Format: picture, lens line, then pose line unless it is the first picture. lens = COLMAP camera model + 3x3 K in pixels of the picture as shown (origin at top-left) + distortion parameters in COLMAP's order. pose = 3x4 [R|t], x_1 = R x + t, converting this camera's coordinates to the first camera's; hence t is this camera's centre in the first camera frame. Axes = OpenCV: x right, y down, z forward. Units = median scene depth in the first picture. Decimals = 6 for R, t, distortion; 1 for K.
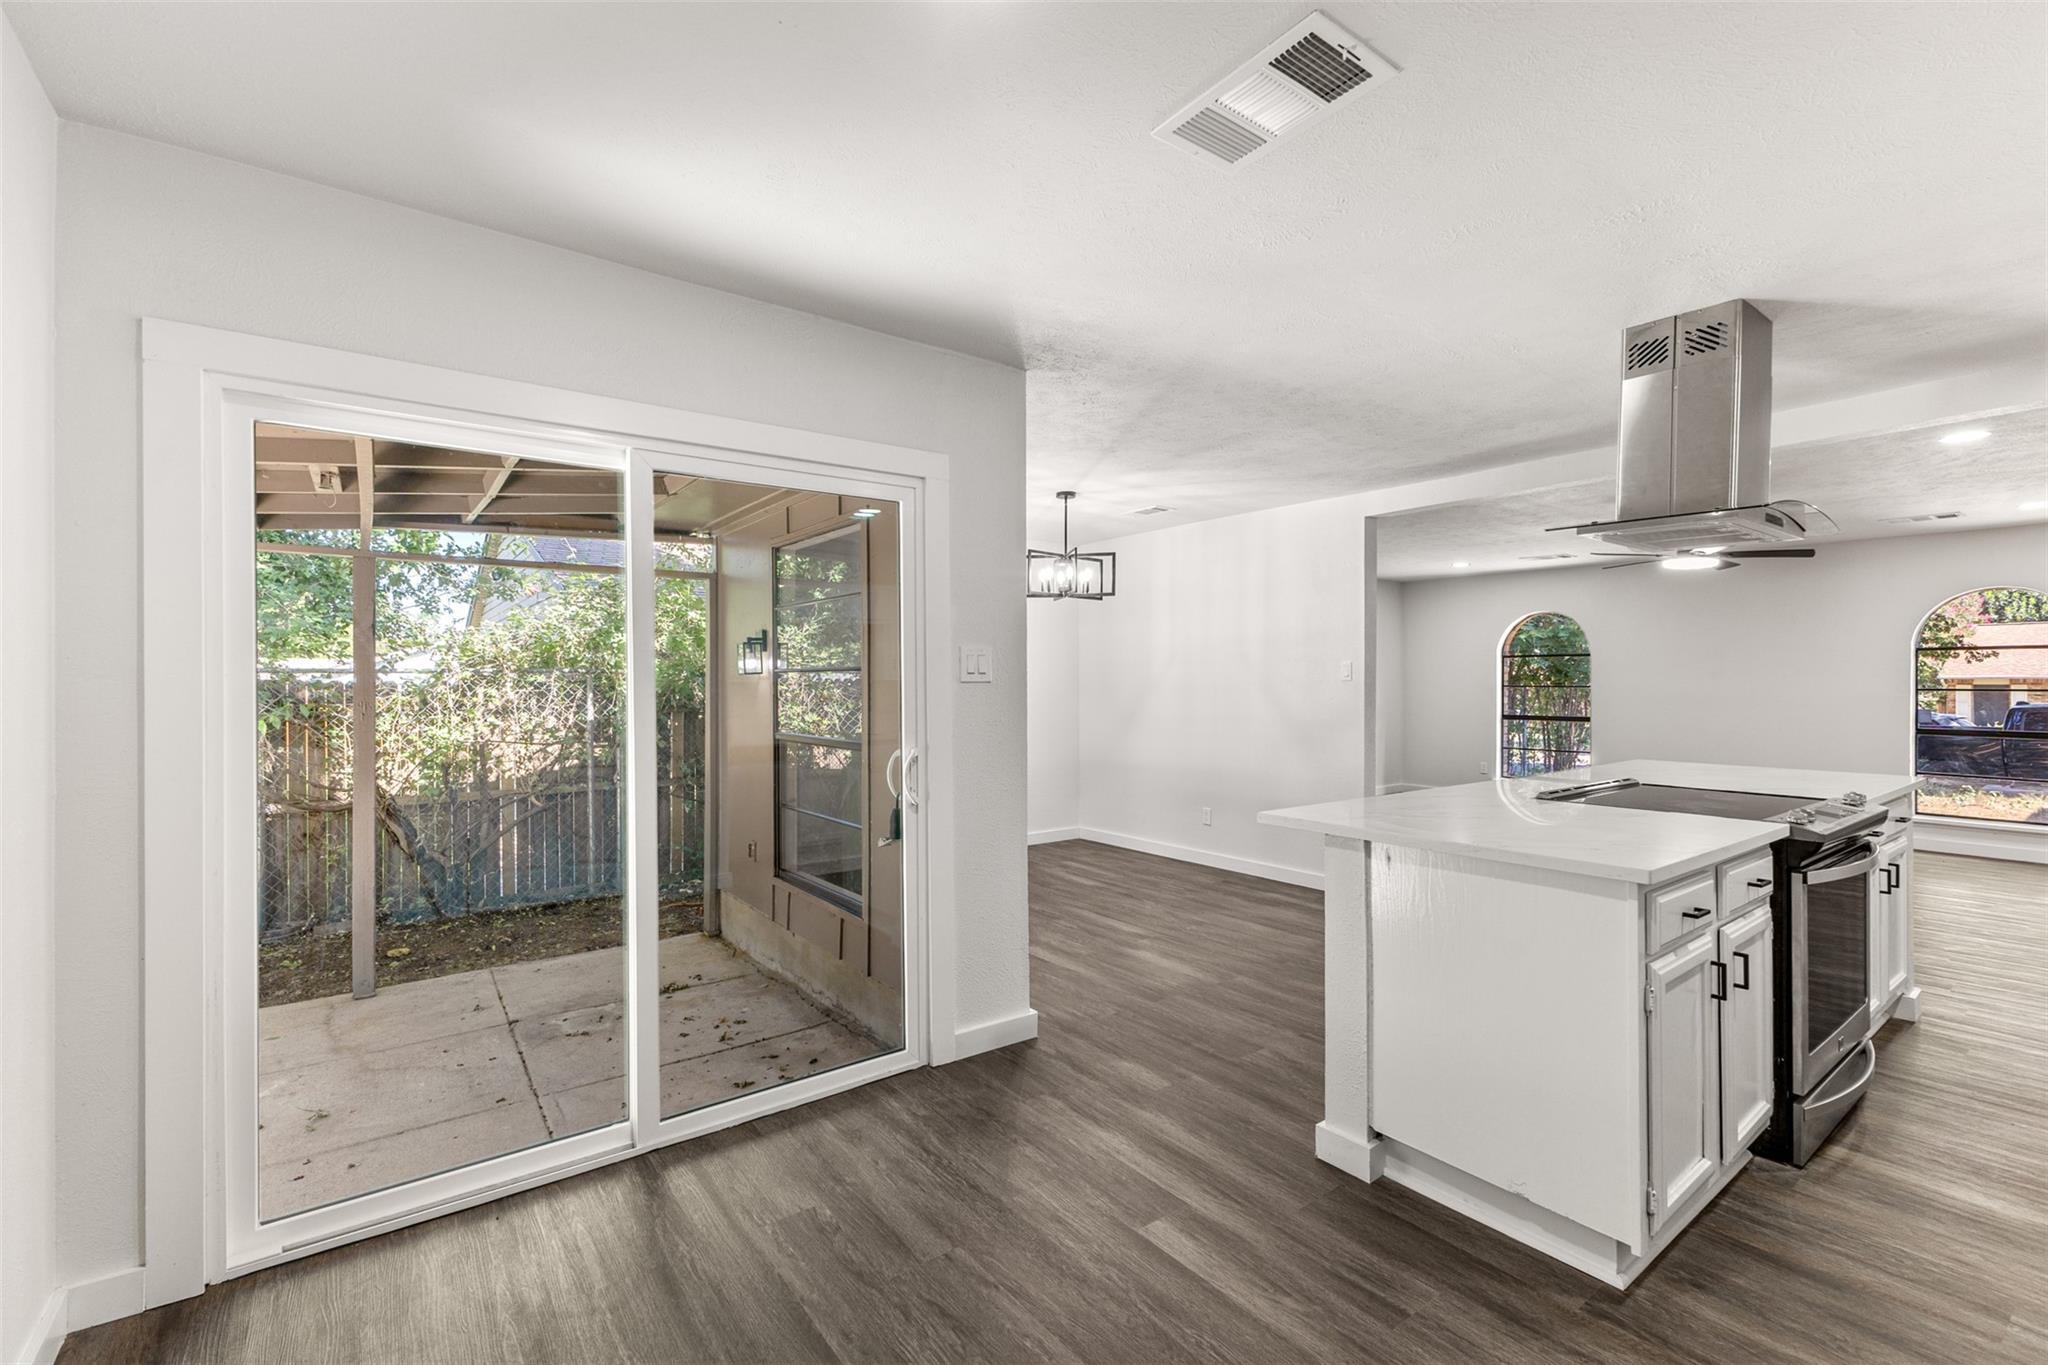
lens RADIAL K [[884.9, 0, 1023.9], [0, 884.9, 671.9], [0, 0, 1]] dist [0.006458, -0.001182]
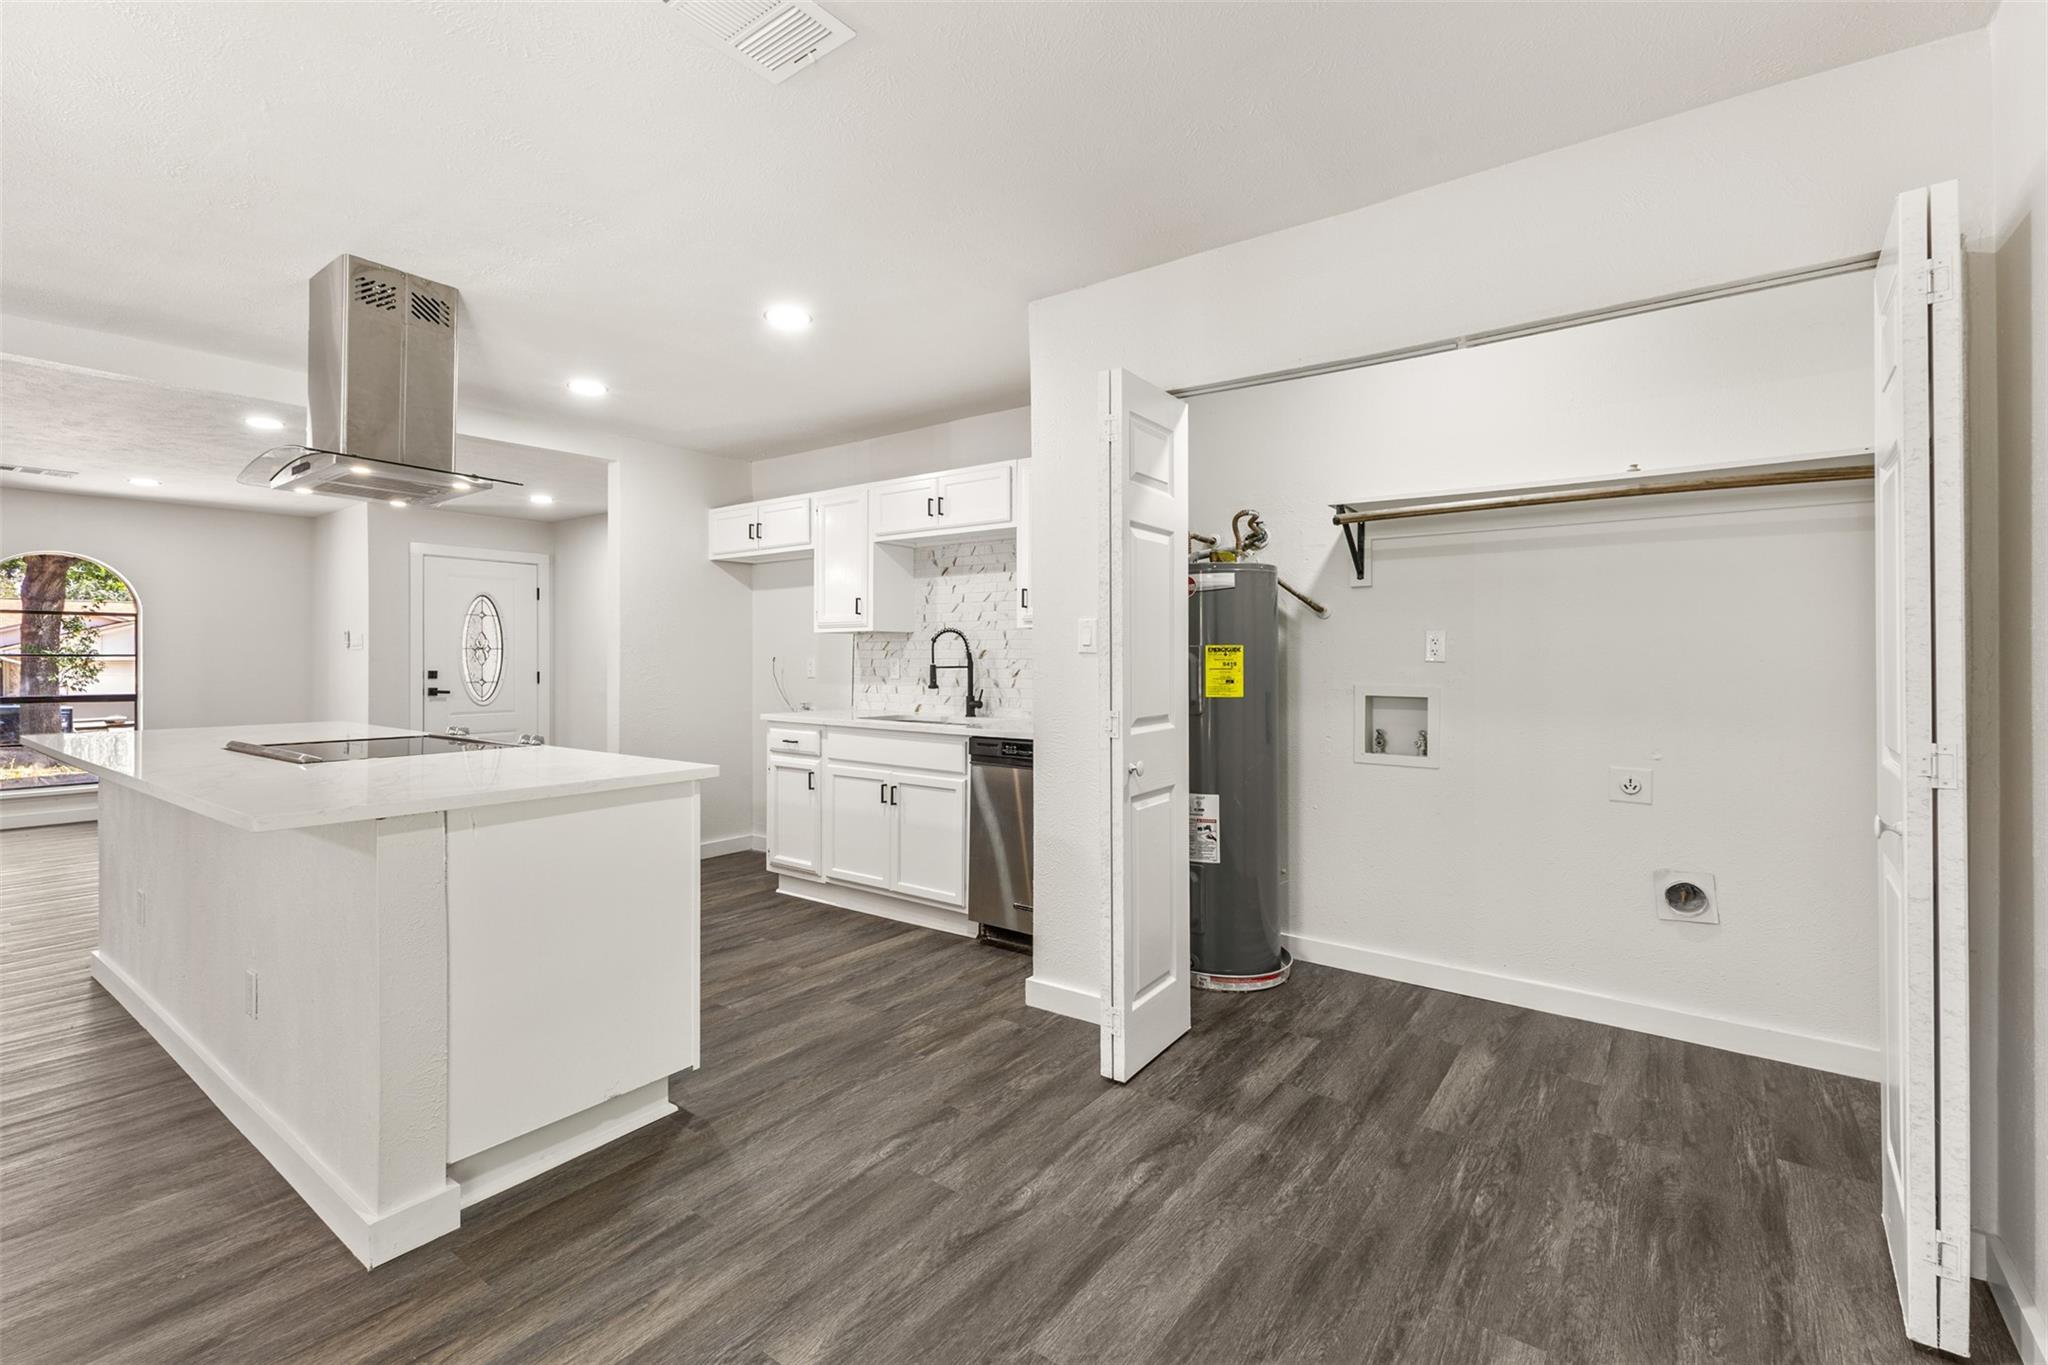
lens RADIAL K [[895.2, 0, 1017.9], [0, 895.2, 663.0], [0, 0, 1]] dist [0.002368, 0.000410]
pose [[-0.285853, -0.003123, 0.958268, -0.661981], [-0.002804, 0.999993, 0.002422, 0.058030], [-0.958269, -0.001995, -0.285859, 0.886001]]
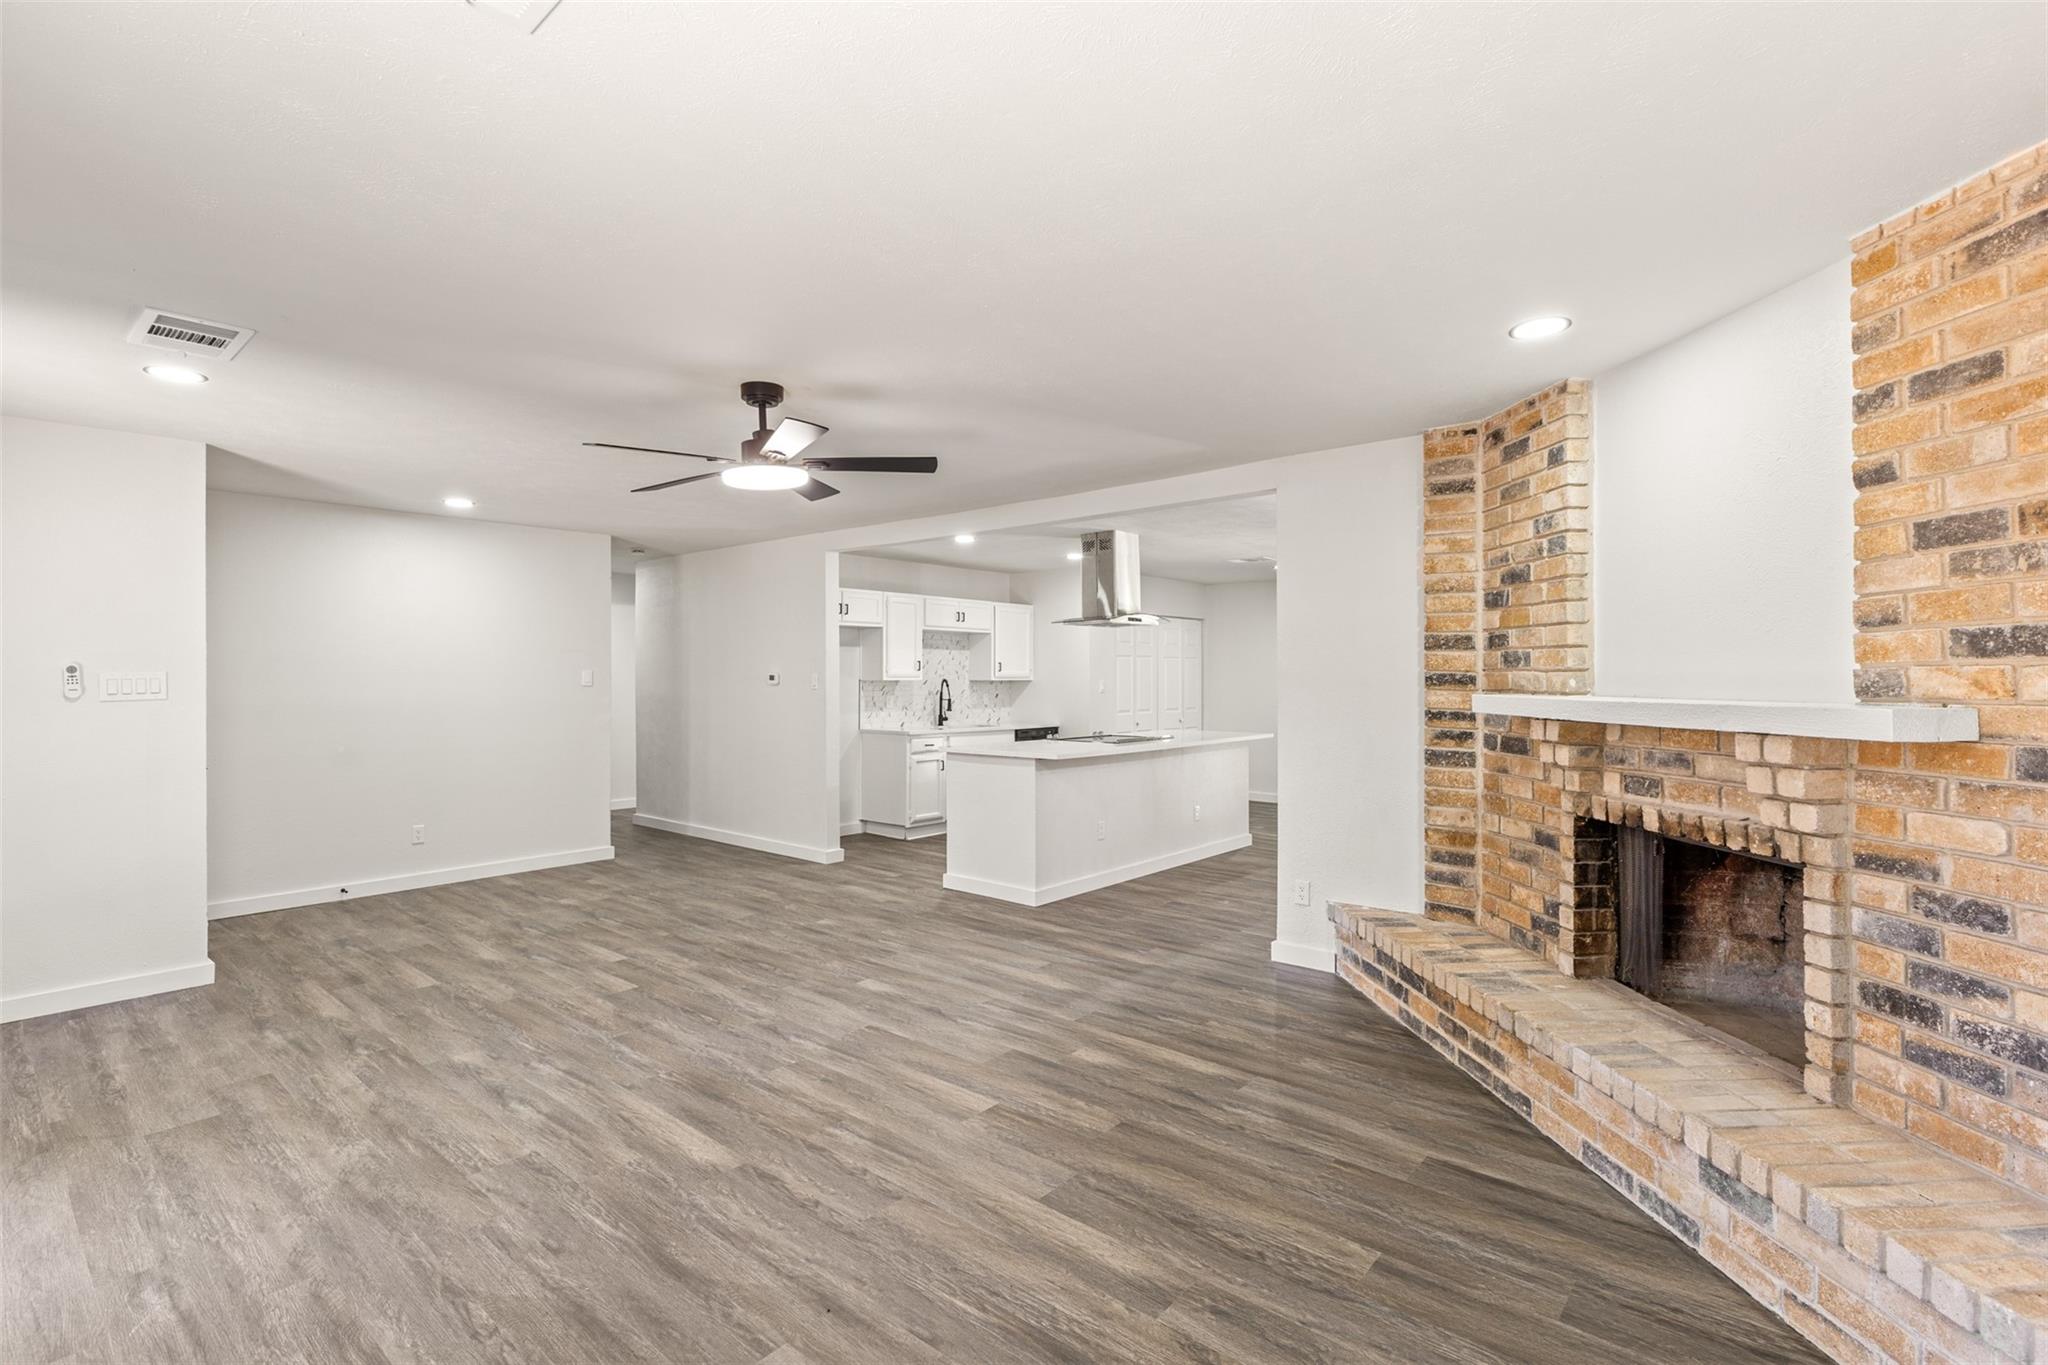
lens RADIAL K [[942.6, 0, 1024.0], [0, 942.6, 682.5], [0, 0, 1]] dist [0.000014, -0.000003]
pose [[-0.972410, 0.000897, -0.233276, 2.316940], [0.000907, 1.000000, 0.000063, -0.008587], [0.233276, -0.000150, -0.972410, 4.961837]]
